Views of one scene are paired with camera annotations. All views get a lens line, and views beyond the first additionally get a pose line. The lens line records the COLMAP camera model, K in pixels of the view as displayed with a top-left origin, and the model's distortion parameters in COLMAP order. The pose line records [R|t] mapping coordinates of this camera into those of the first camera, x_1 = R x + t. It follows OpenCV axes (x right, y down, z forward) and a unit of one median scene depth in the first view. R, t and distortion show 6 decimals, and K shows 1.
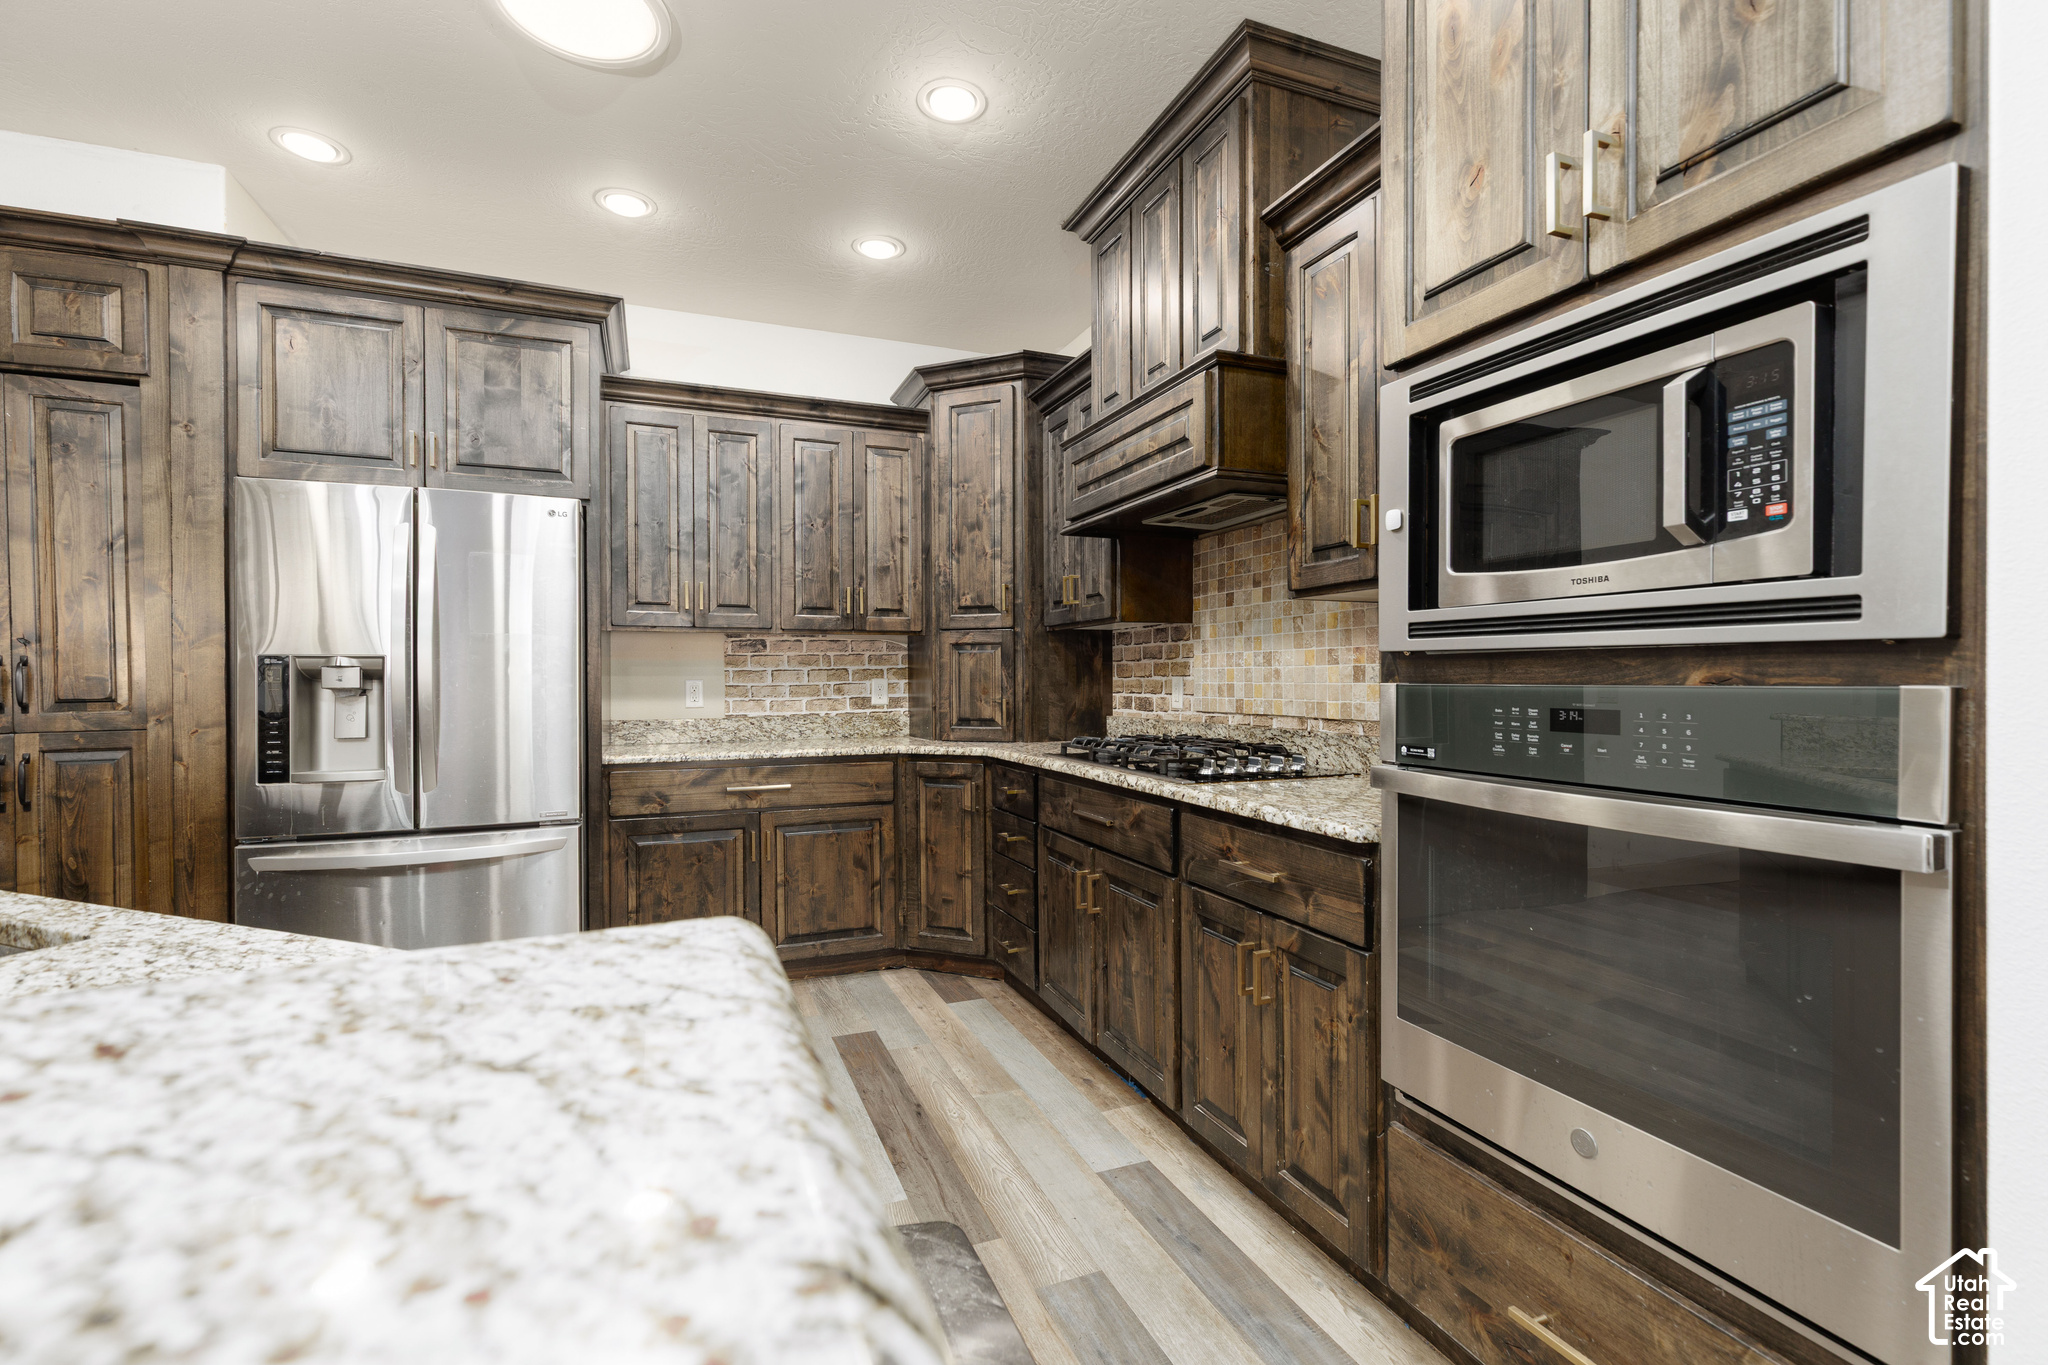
lens RADIAL K [[918.0, 0, 1041.8], [0, 918.0, 685.4], [0, 0, 1]] dist [0.001286, -0.000157]
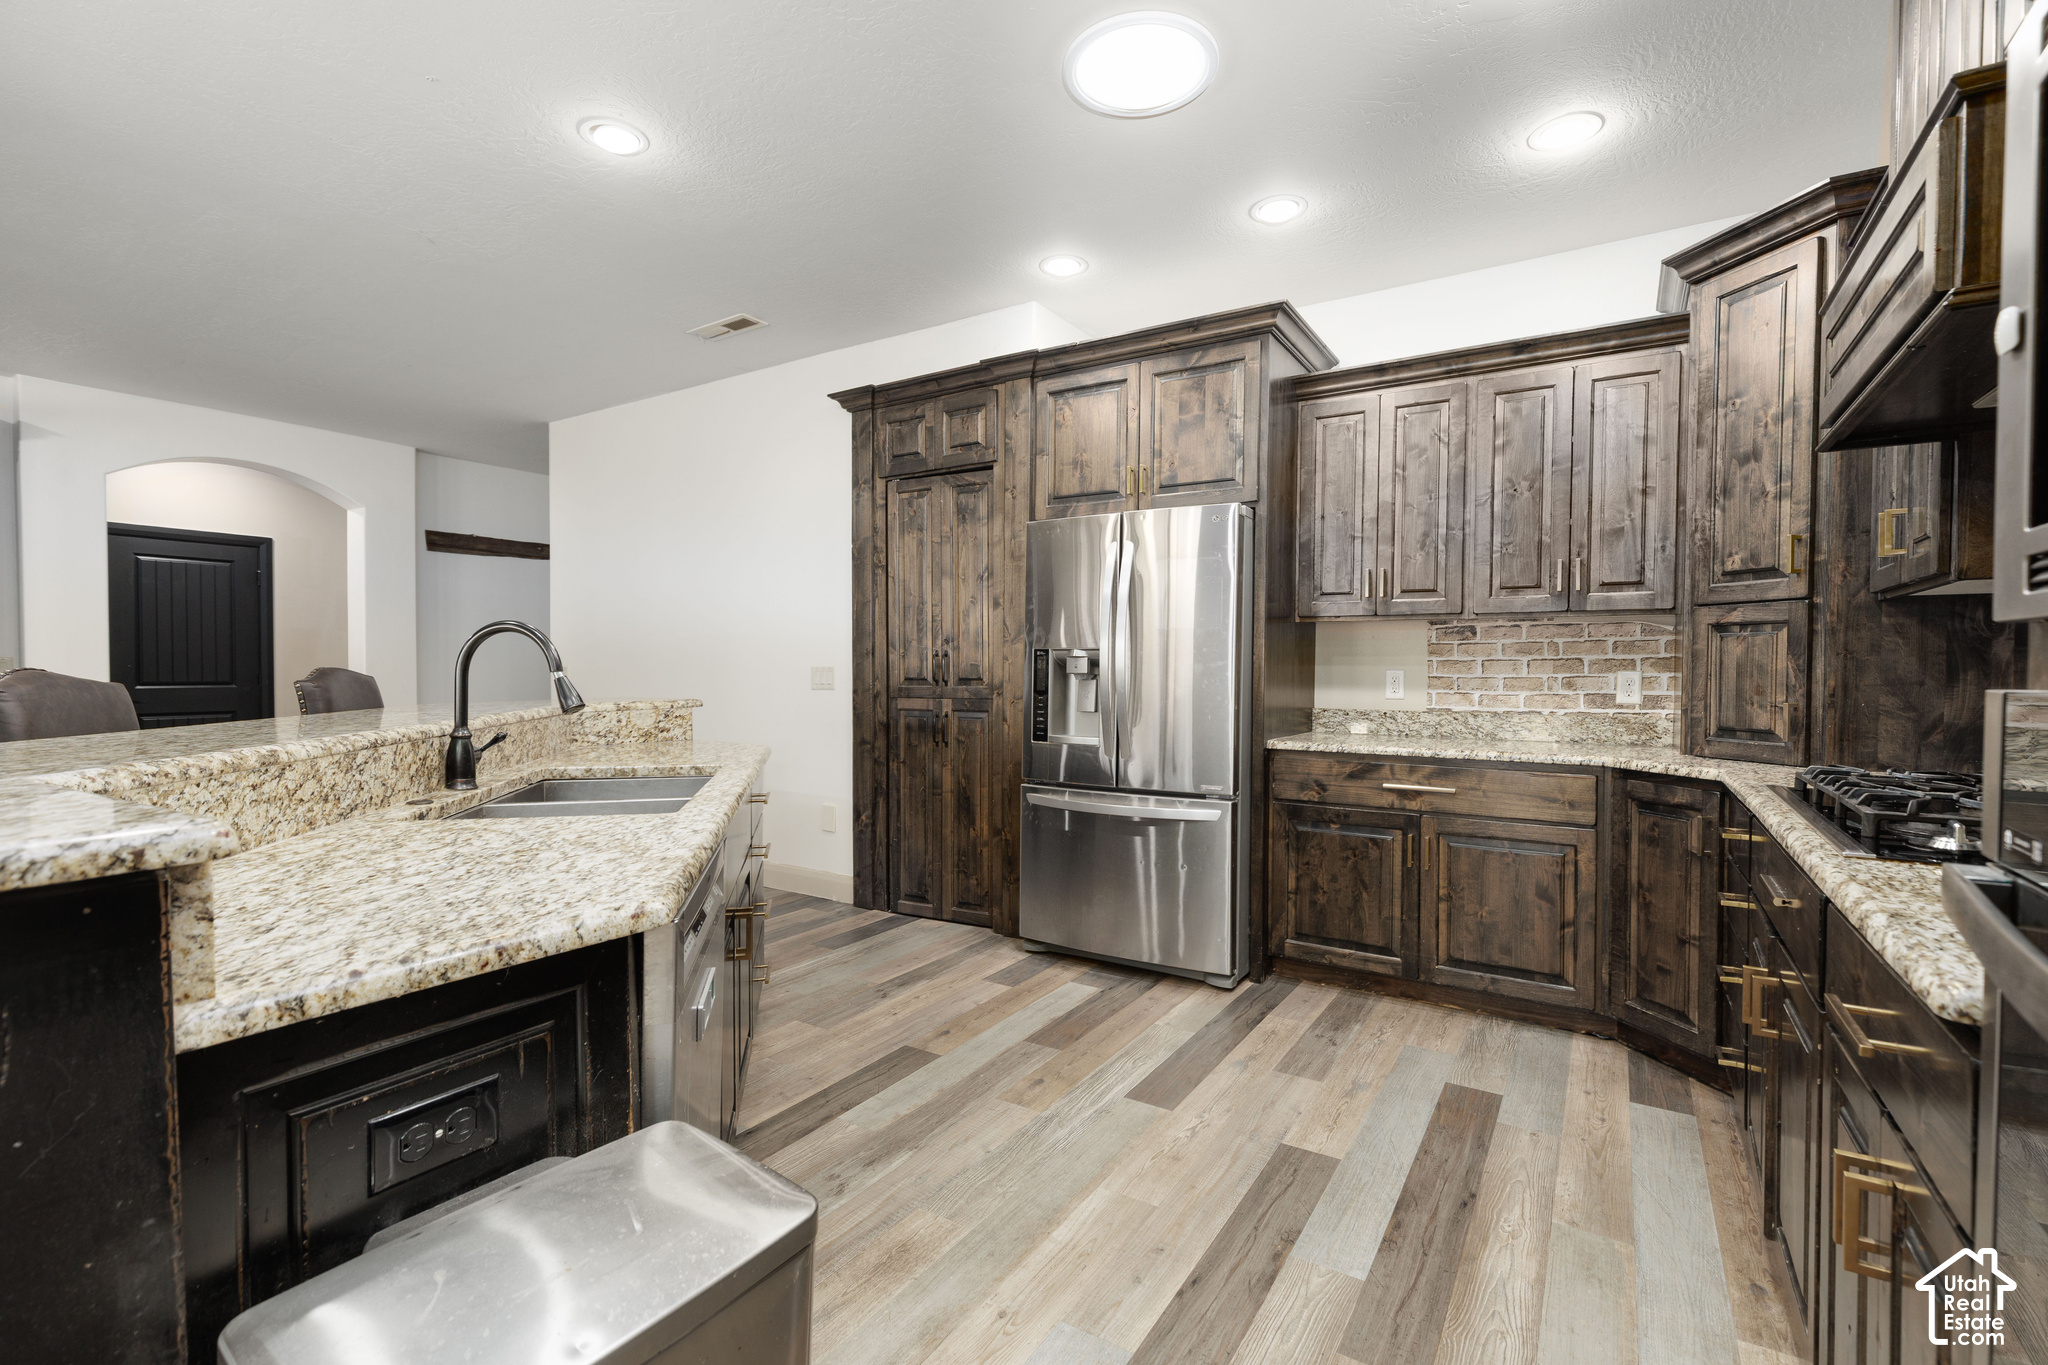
lens RADIAL K [[918.0, 0, 1019.0], [0, 918.0, 683.7], [0, 0, 1]] dist [0.001286, -0.000157]
pose [[0.566863, 0.023064, -0.823489, 0.214716], [-0.014755, 0.999732, 0.017843, -0.003344], [0.823680, 0.002036, 0.567051, 0.148518]]
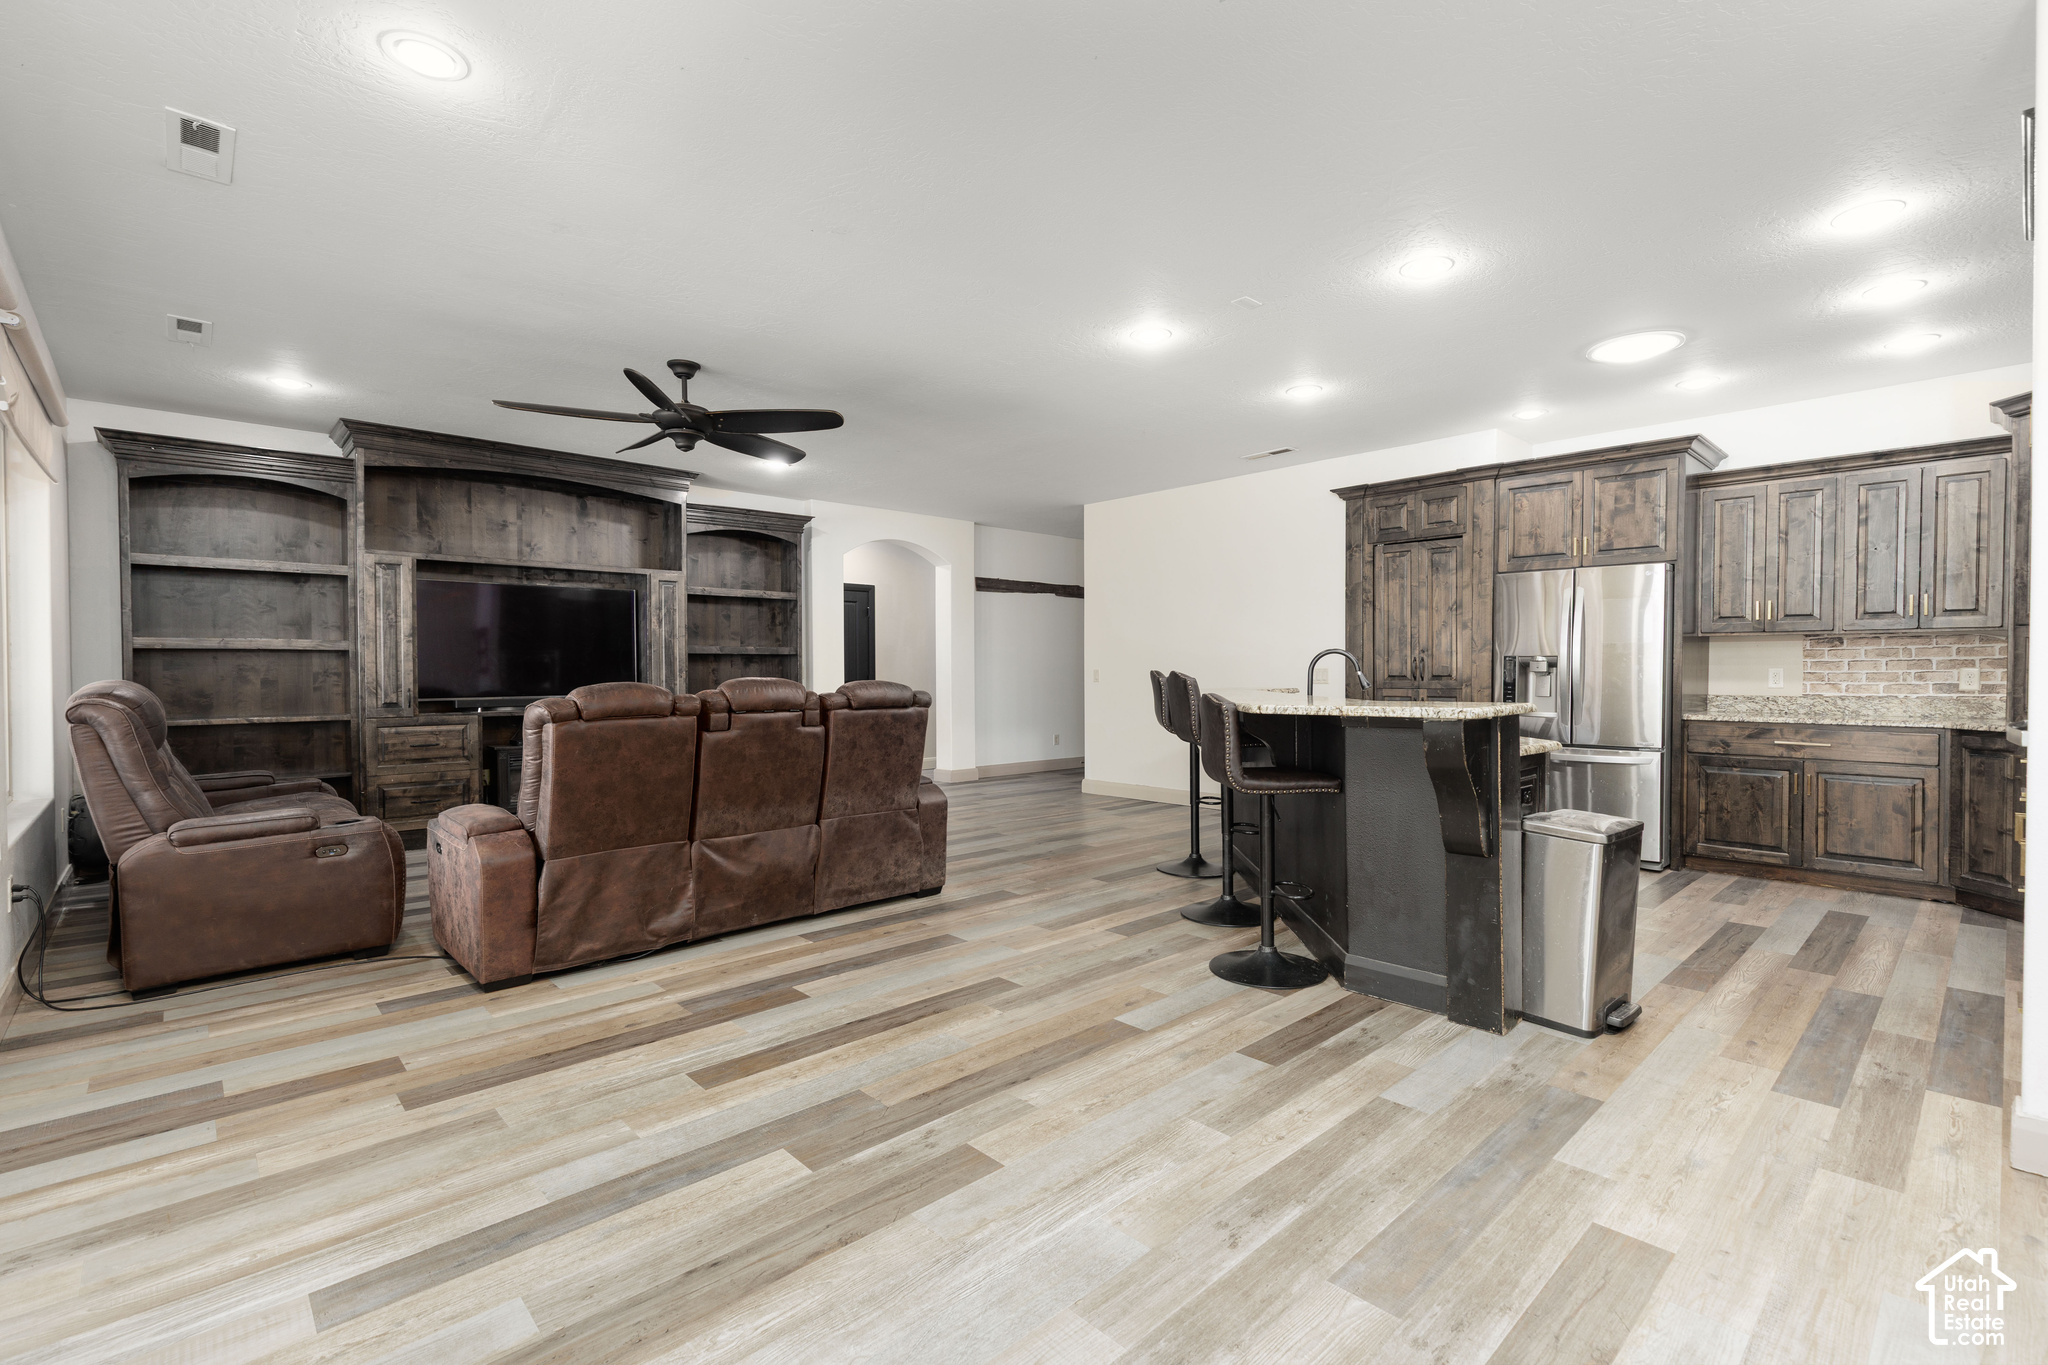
lens RADIAL K [[918.0, 0, 1015.4], [0, 918.0, 684.7], [0, 0, 1]] dist [0.001286, -0.000157]
pose [[0.343730, 0.021398, -0.938825, 0.604307], [-0.007684, 0.999771, 0.019974, 0.000192], [0.939037, 0.000349, 0.343815, -0.636360]]
